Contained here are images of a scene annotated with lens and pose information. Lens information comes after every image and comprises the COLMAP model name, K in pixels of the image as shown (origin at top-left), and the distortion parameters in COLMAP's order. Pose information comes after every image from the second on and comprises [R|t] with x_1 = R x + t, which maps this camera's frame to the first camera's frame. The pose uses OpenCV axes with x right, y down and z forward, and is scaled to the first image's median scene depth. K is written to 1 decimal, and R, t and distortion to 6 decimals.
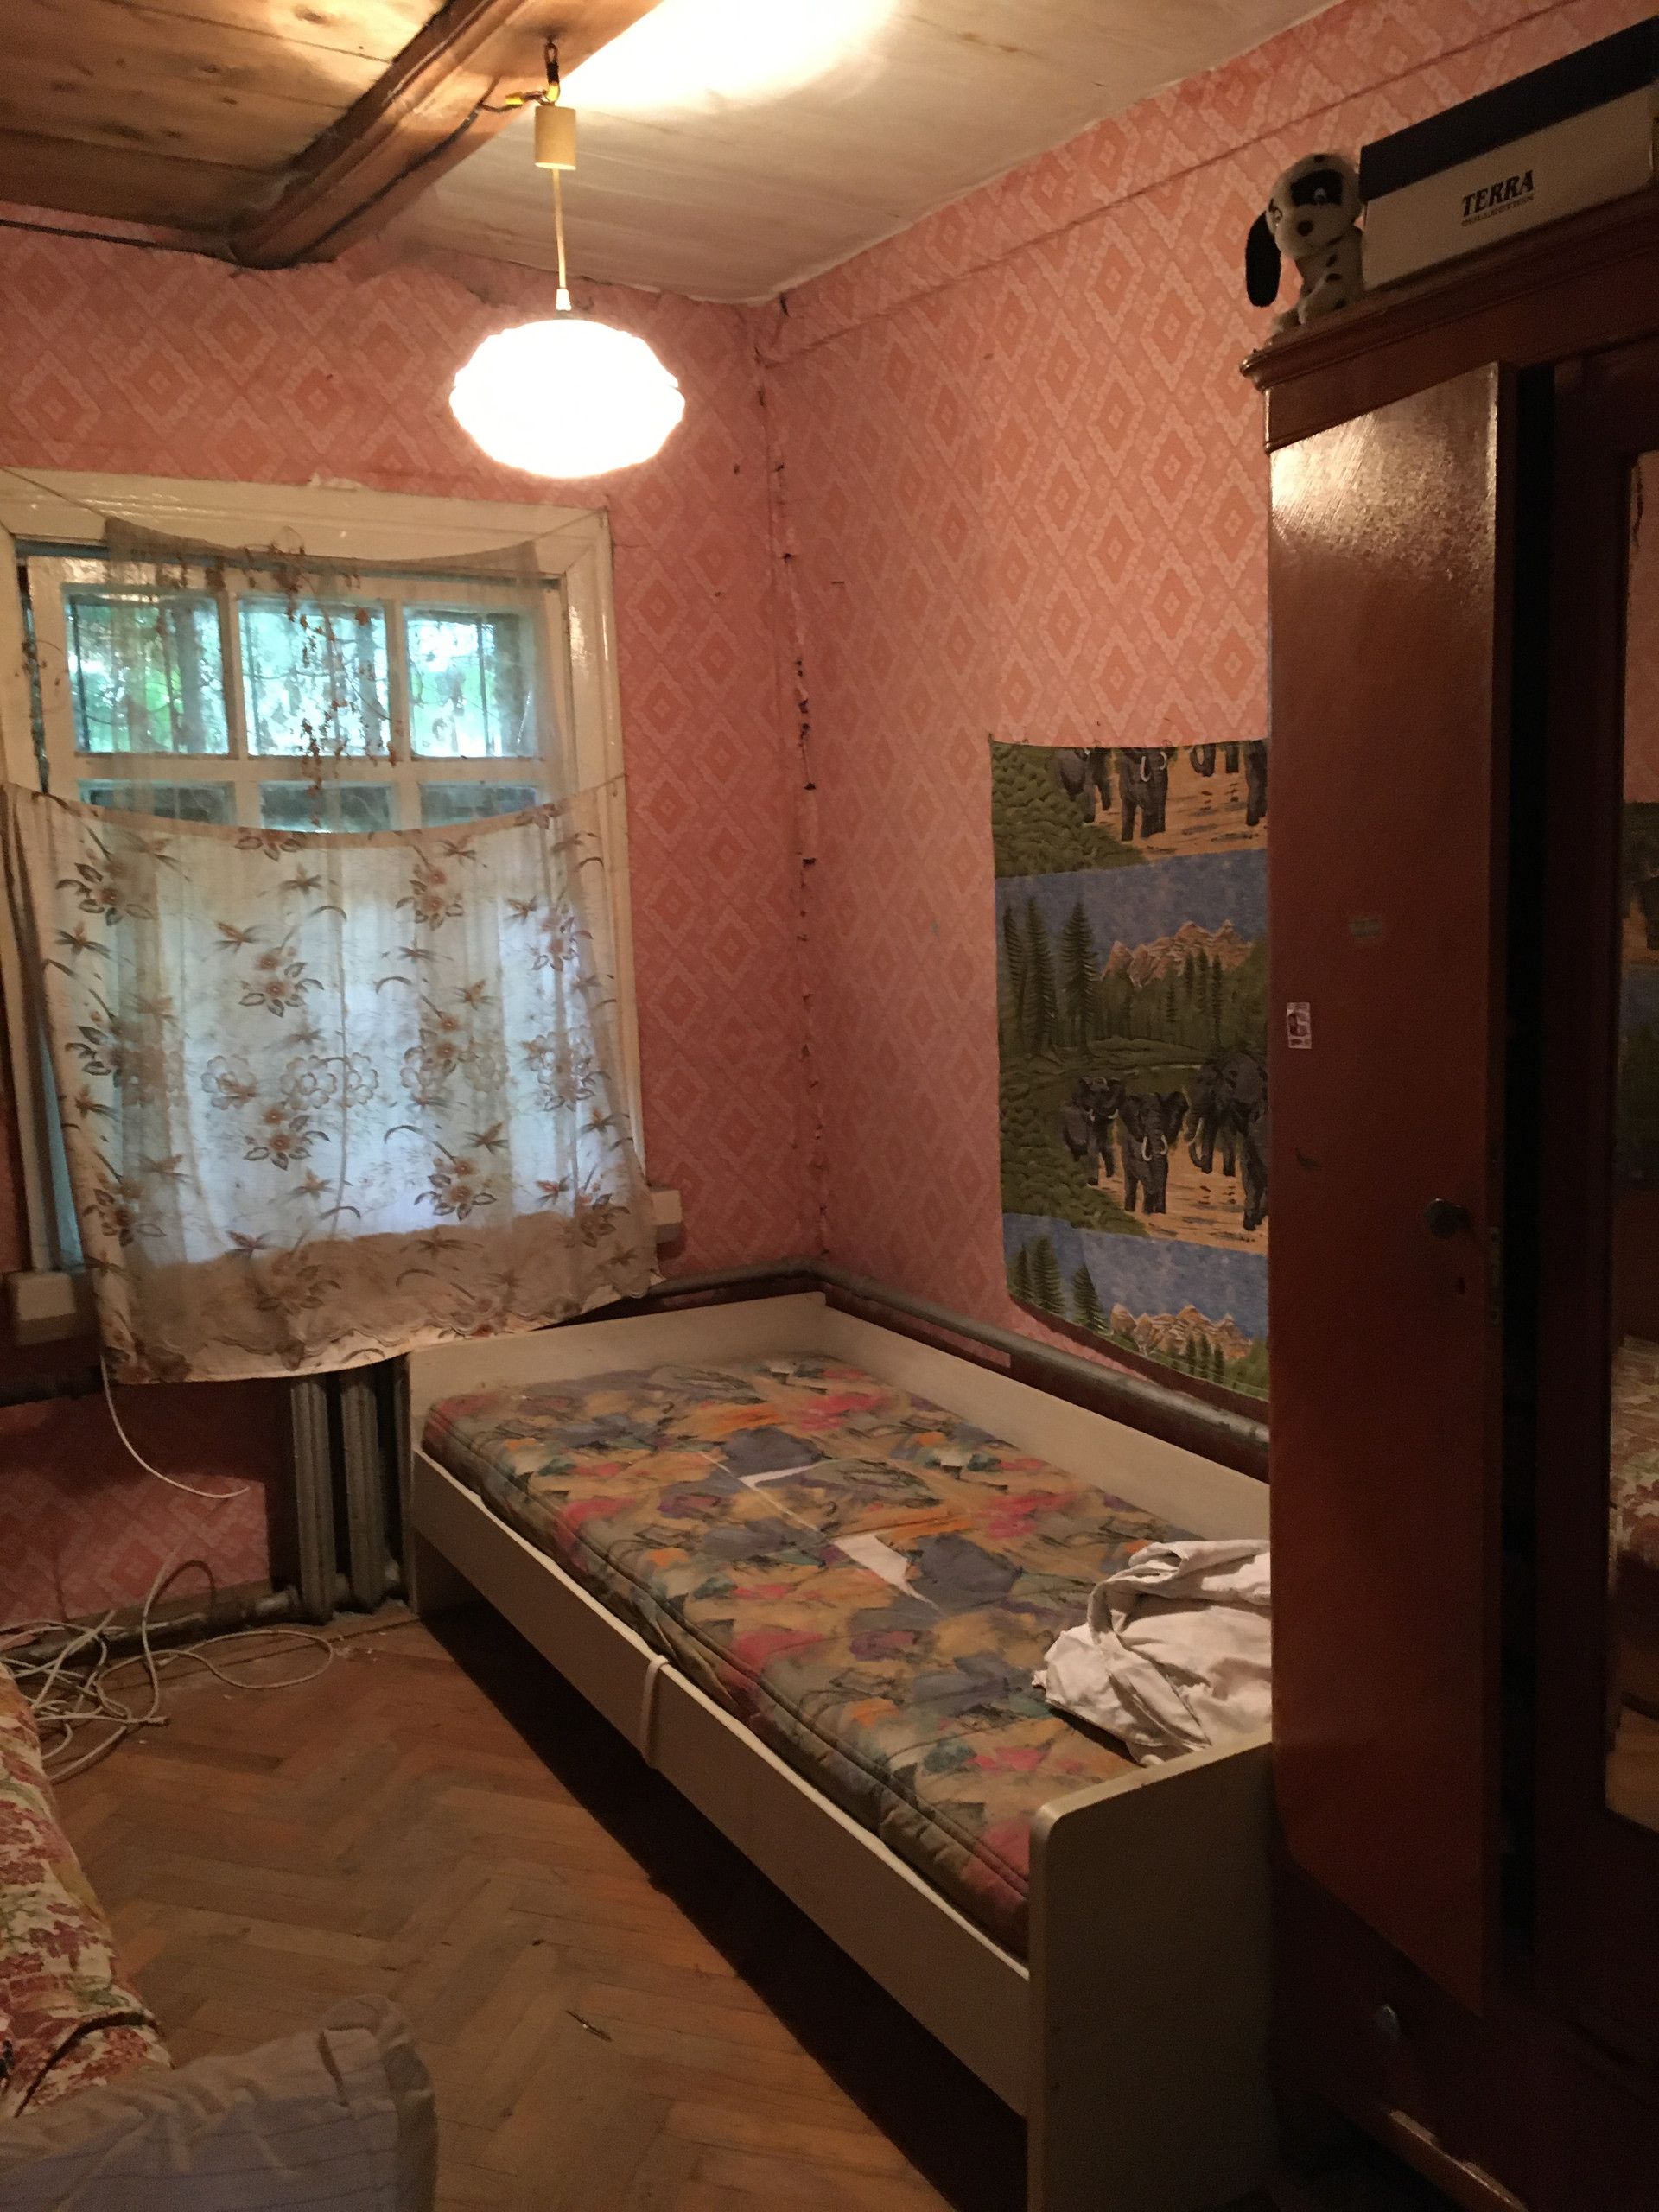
lens RADIAL K [[1863.3, 0, 842.0], [0, 1863.3, 1106.4], [0, 0, 1]] dist [0.081224, -0.110673]
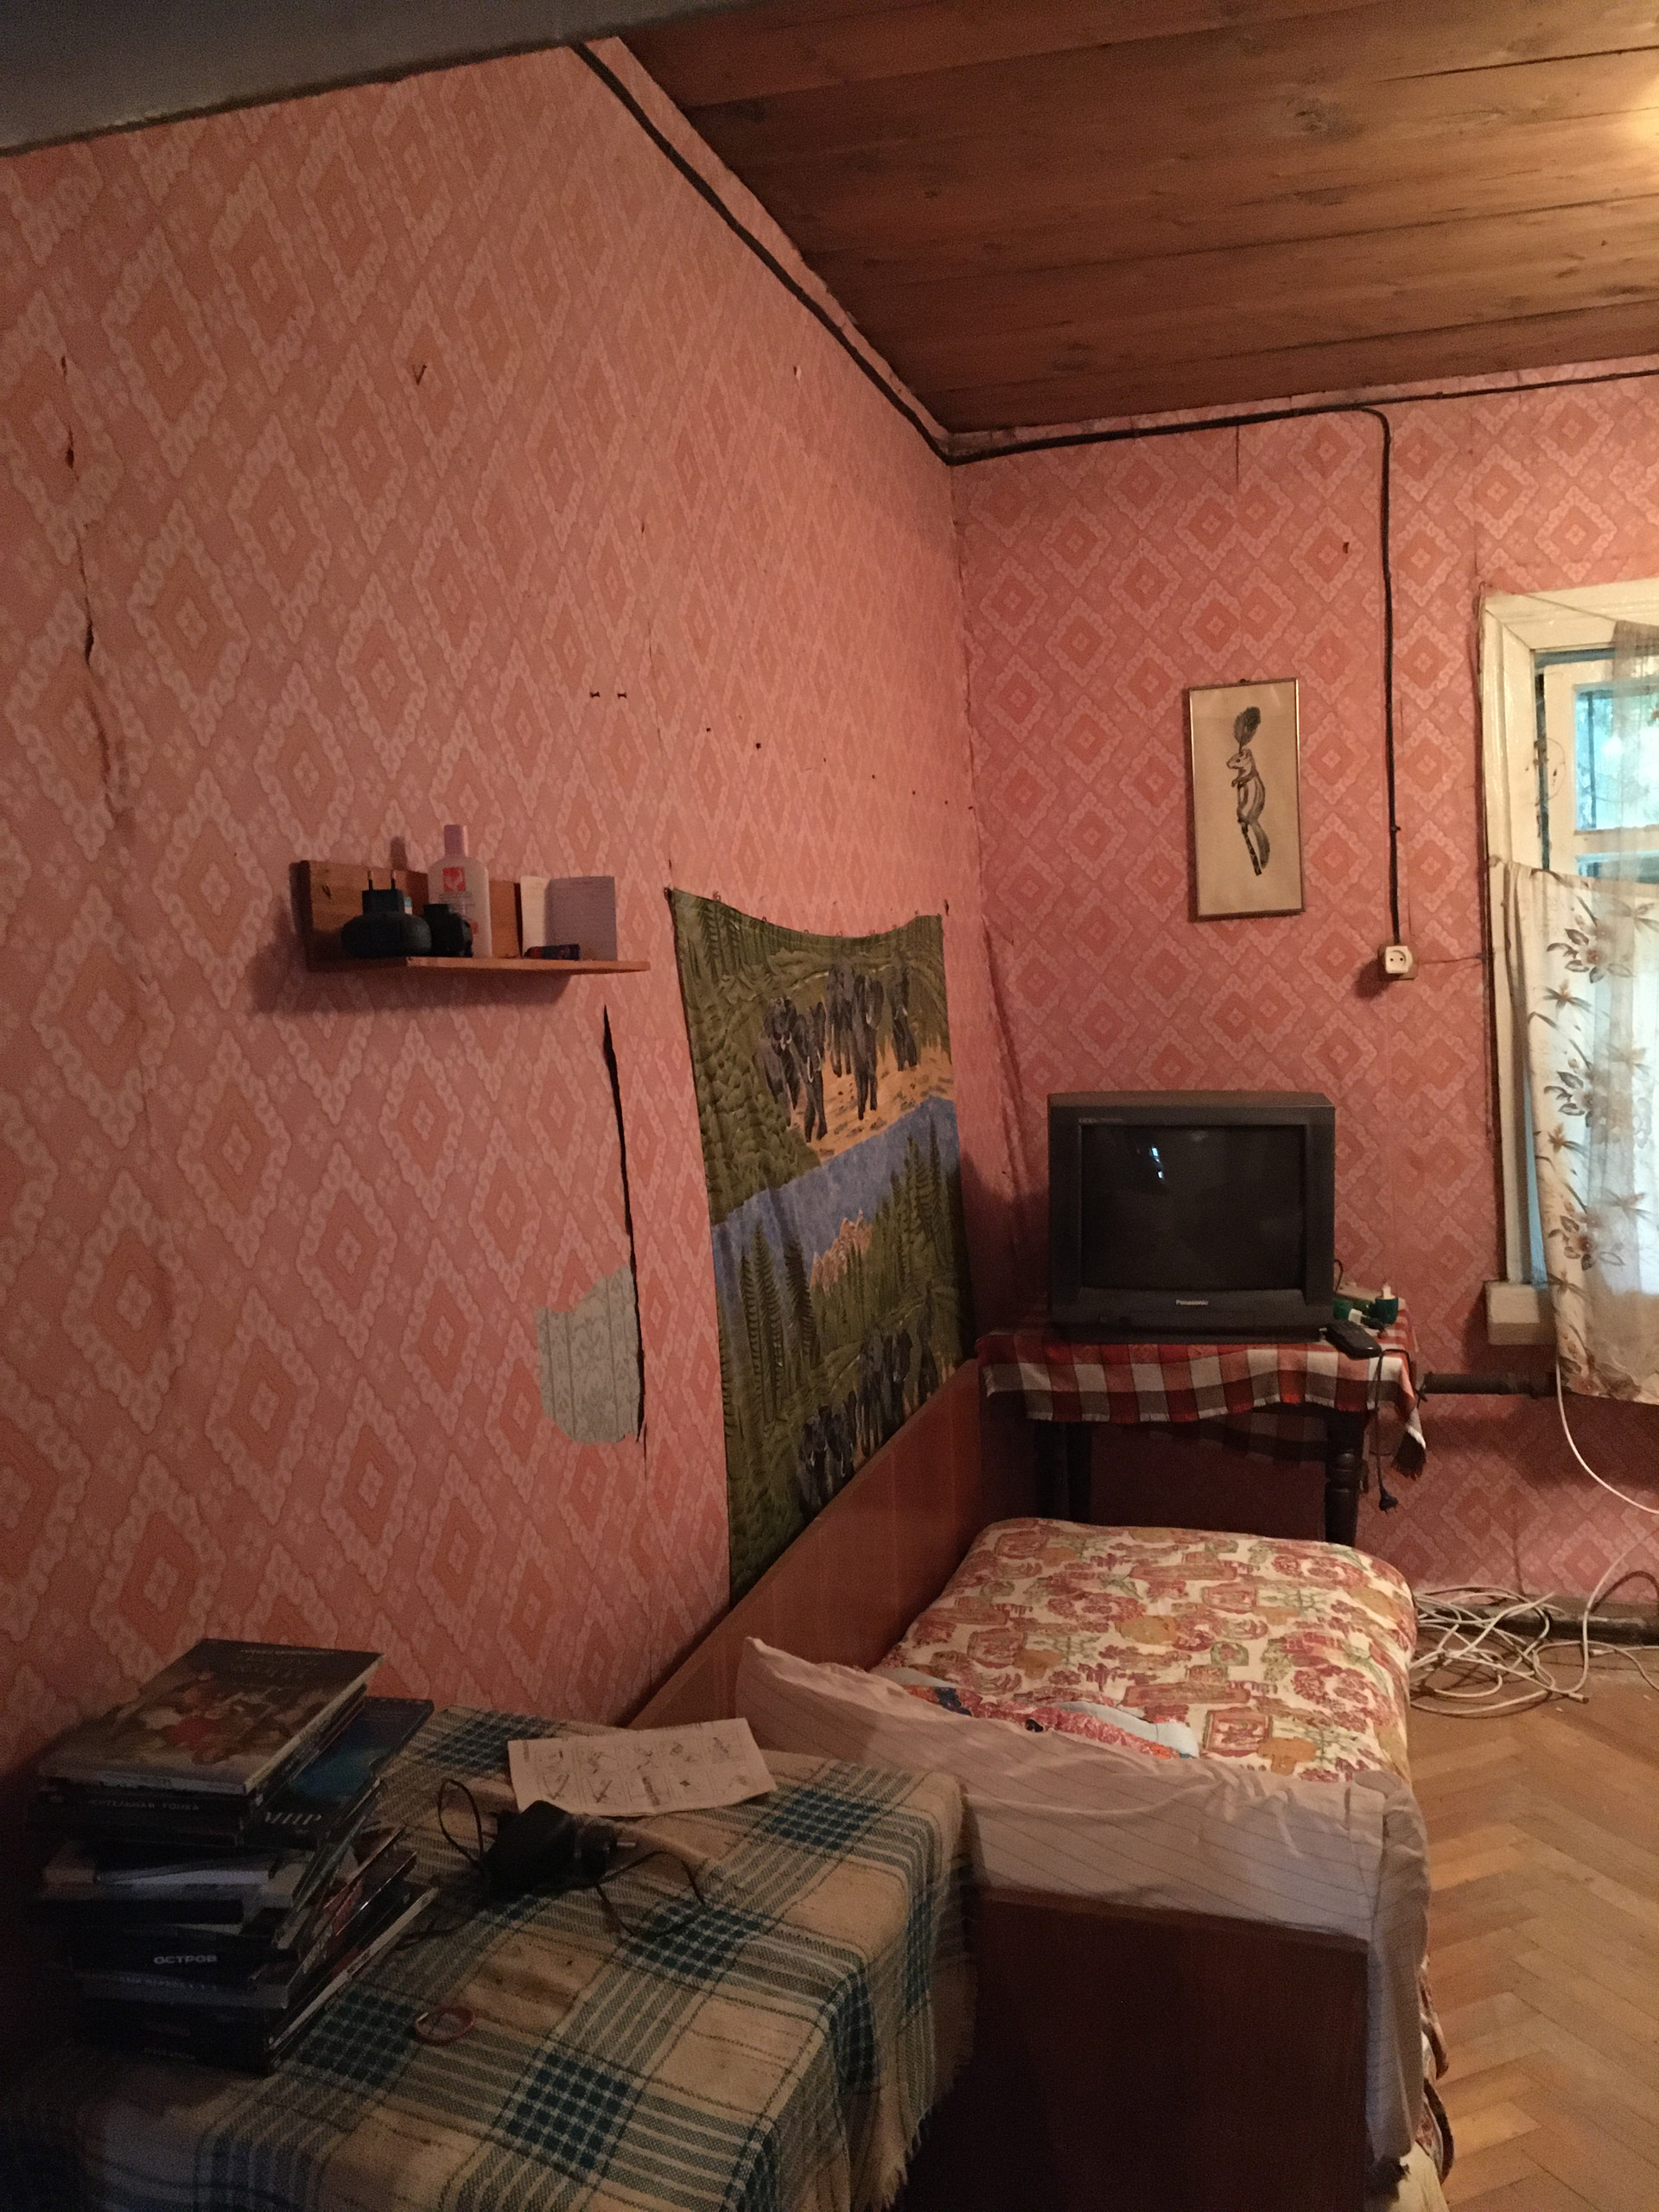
lens RADIAL K [[1863.3, 0, 842.0], [0, 1863.3, 1106.4], [0, 0, 1]] dist [0.081224, -0.110673]
pose [[0.658771, 0.047313, -0.750854, 0.163662], [-0.068611, 0.997640, 0.002667, 0.004985], [0.749208, 0.049760, 0.660463, -0.072977]]
